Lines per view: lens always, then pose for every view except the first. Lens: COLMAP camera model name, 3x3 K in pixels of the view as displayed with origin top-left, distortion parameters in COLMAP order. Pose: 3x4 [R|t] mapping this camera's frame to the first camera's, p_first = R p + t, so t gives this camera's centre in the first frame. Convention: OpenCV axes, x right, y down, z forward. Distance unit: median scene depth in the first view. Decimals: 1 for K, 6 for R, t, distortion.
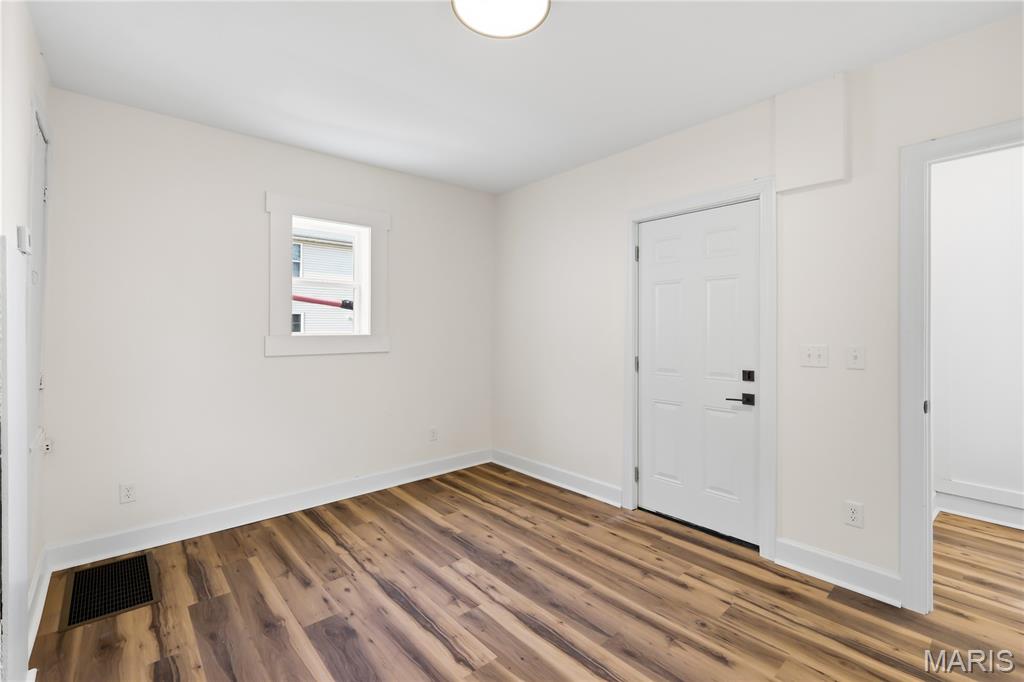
lens RADIAL K [[442.0, 0, 511.8], [0, 442.0, 328.2], [0, 0, 1]] dist [0.001763, 0.000079]
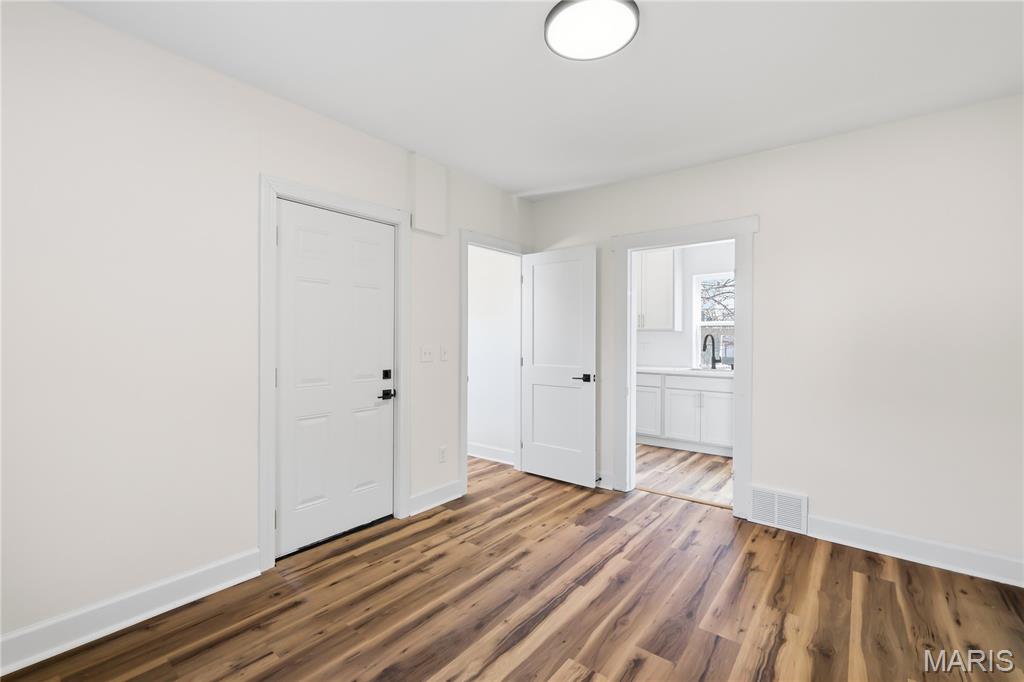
lens RADIAL K [[442.0, 0, 513.8], [0, 442.0, 335.5], [0, 0, 1]] dist [0.001763, 0.000079]
pose [[-0.176958, -0.000795, 0.984218, -0.738918], [-0.018528, 0.999825, -0.002523, 0.002105], [-0.984044, -0.018682, -0.176942, 0.960855]]
